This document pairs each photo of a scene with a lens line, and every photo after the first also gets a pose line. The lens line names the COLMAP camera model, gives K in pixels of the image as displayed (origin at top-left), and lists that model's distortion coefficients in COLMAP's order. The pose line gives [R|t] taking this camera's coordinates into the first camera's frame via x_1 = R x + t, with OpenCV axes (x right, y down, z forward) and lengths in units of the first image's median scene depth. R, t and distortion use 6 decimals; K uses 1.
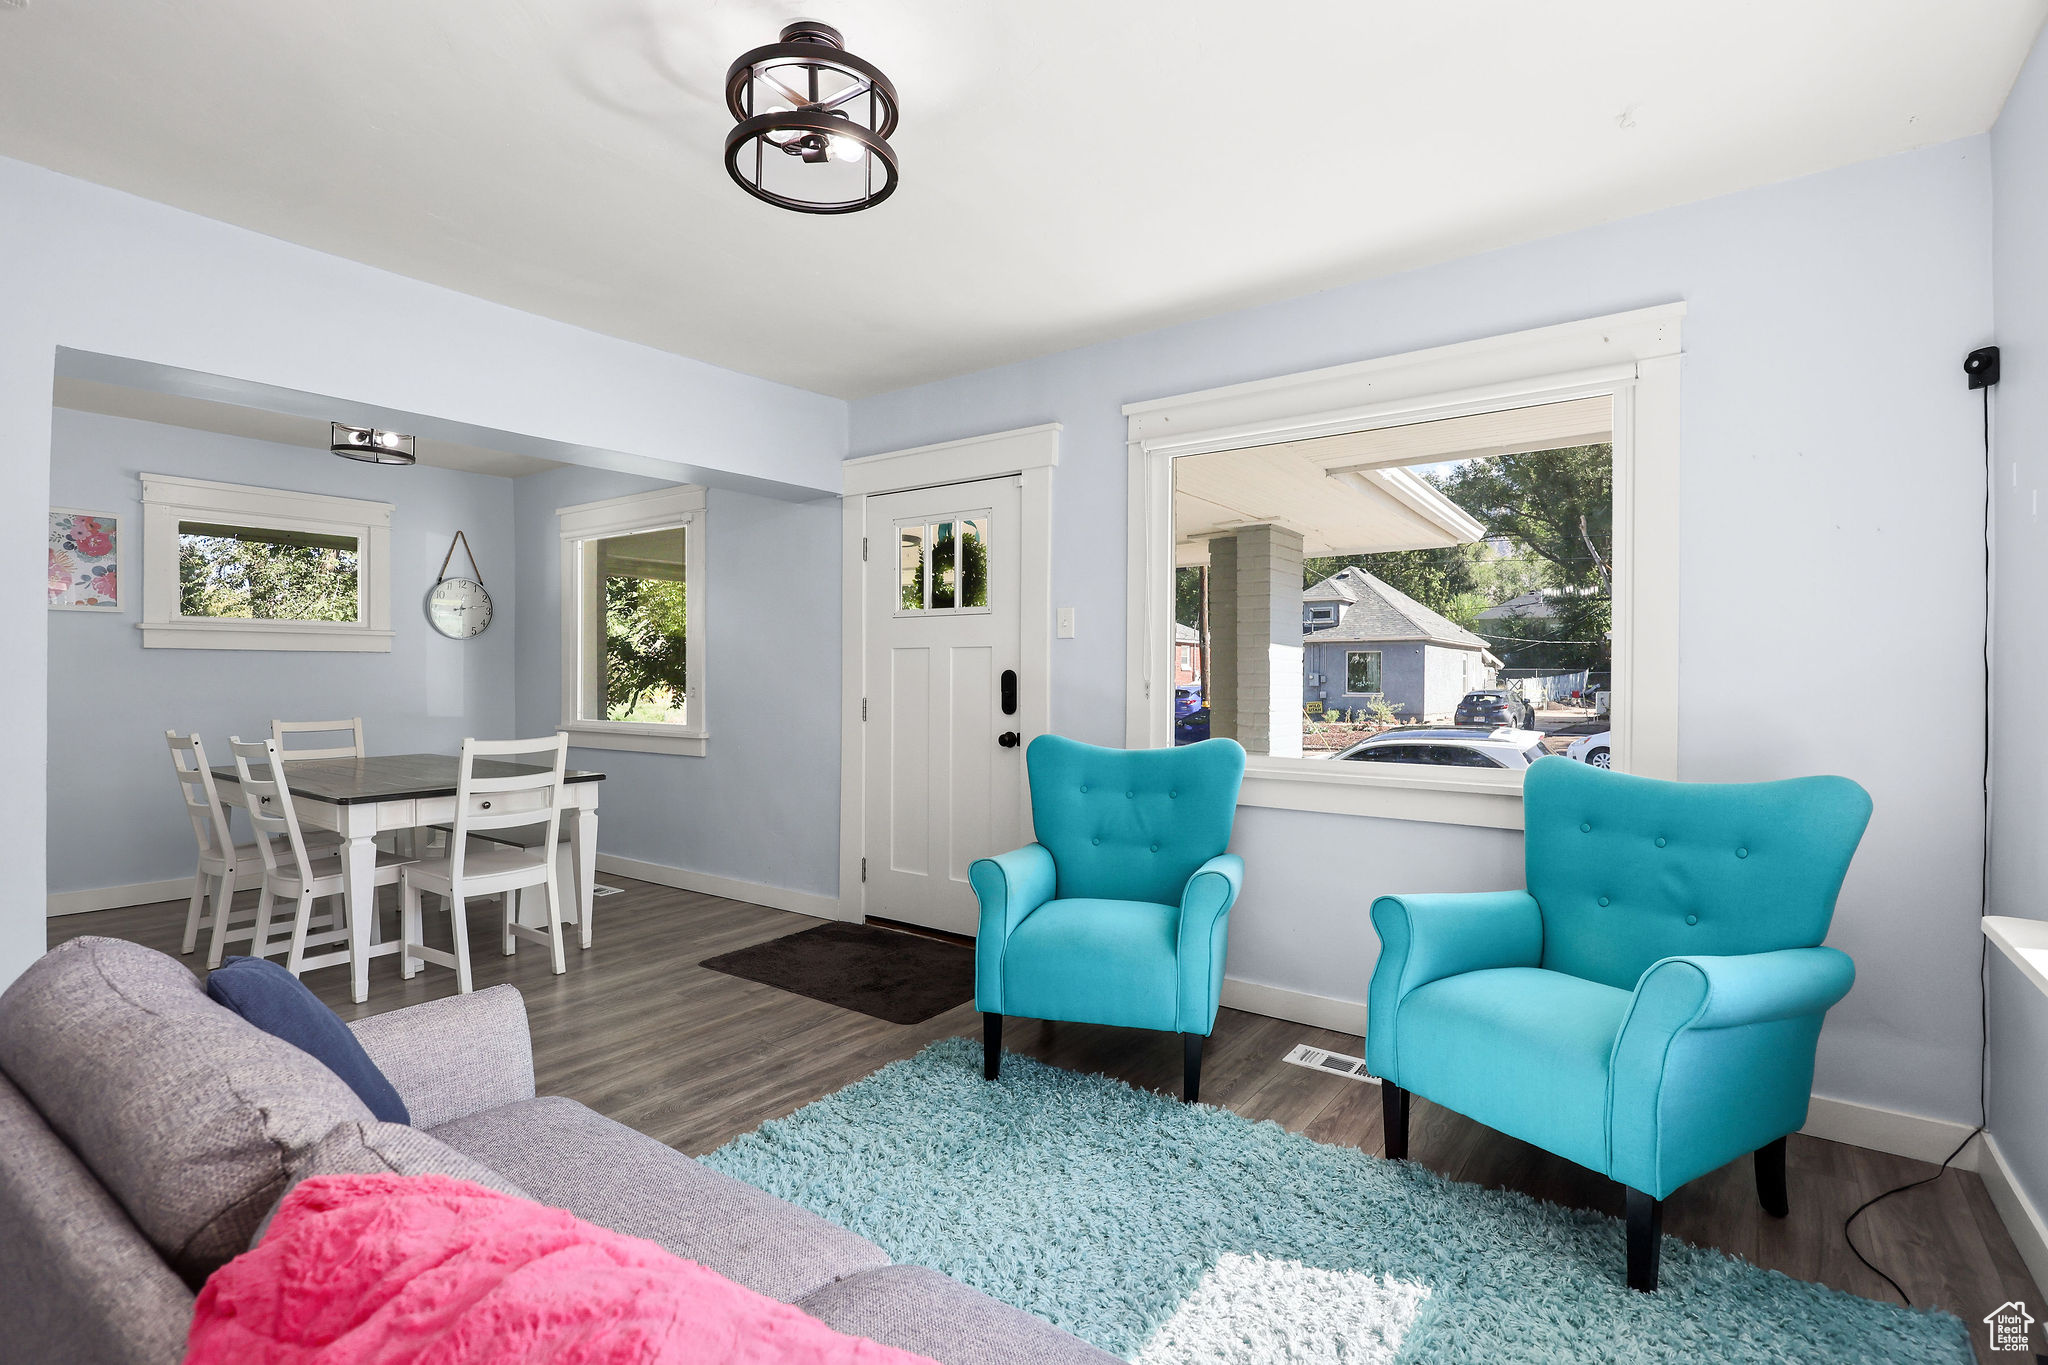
lens RADIAL K [[980.0, 0, 1020.6], [0, 980.0, 679.3], [0, 0, 1]] dist [0.001813, 0.000160]
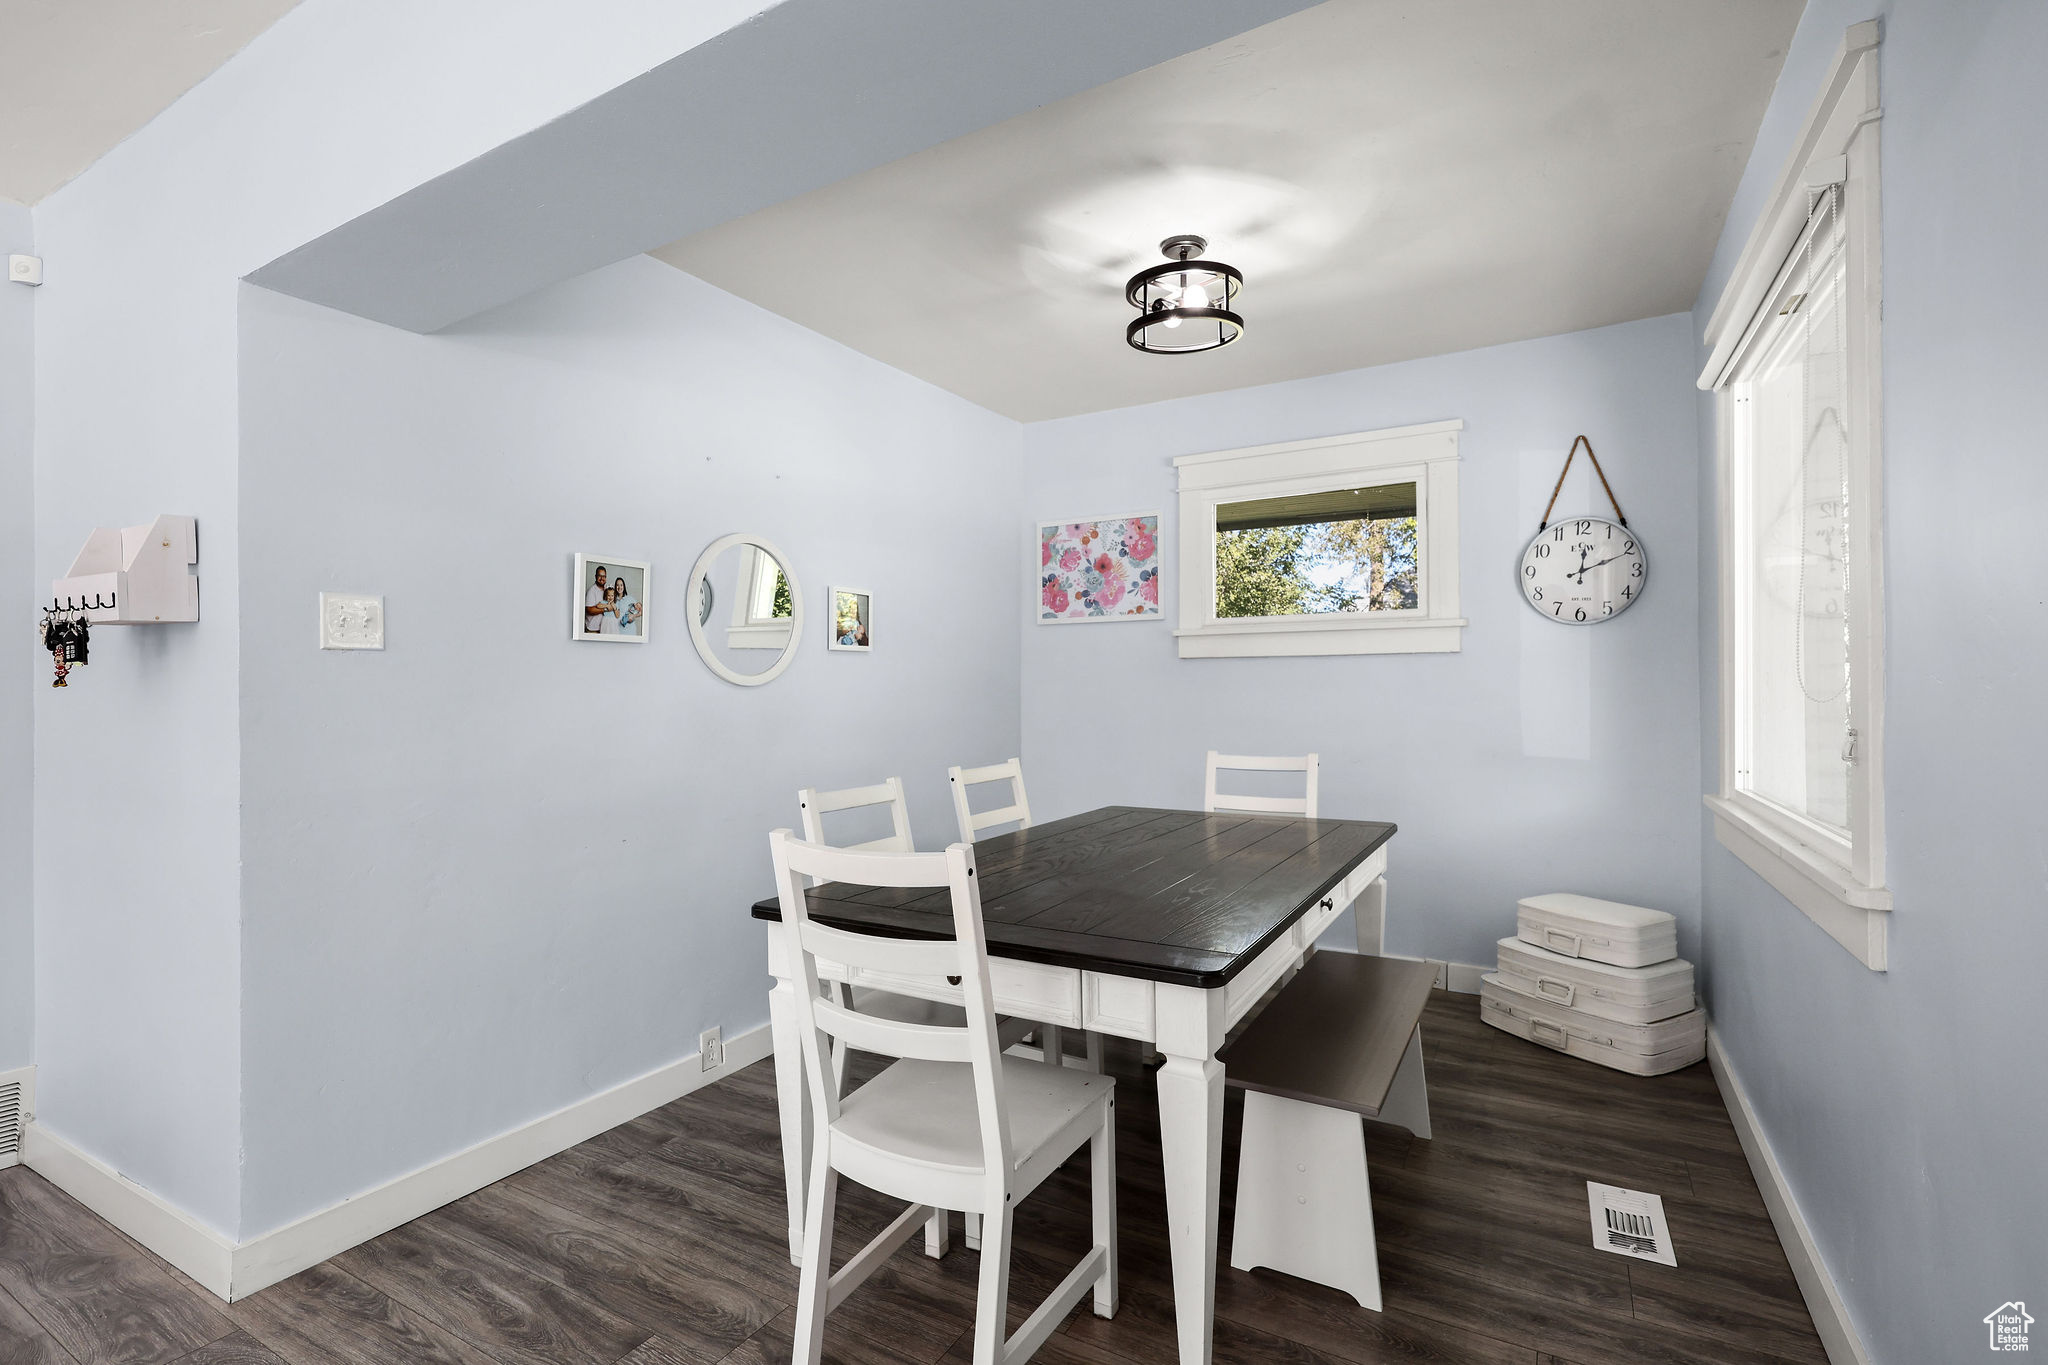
lens RADIAL K [[936.5, 0, 1019.9], [0, 936.5, 684.6], [0, 0, 1]] dist [0.001199, -0.000027]
pose [[0.113399, -0.005345, -0.993535, -0.153588], [0.000682, 0.999986, -0.005302, -0.007744], [0.993549, -0.000076, 0.113401, 1.415156]]
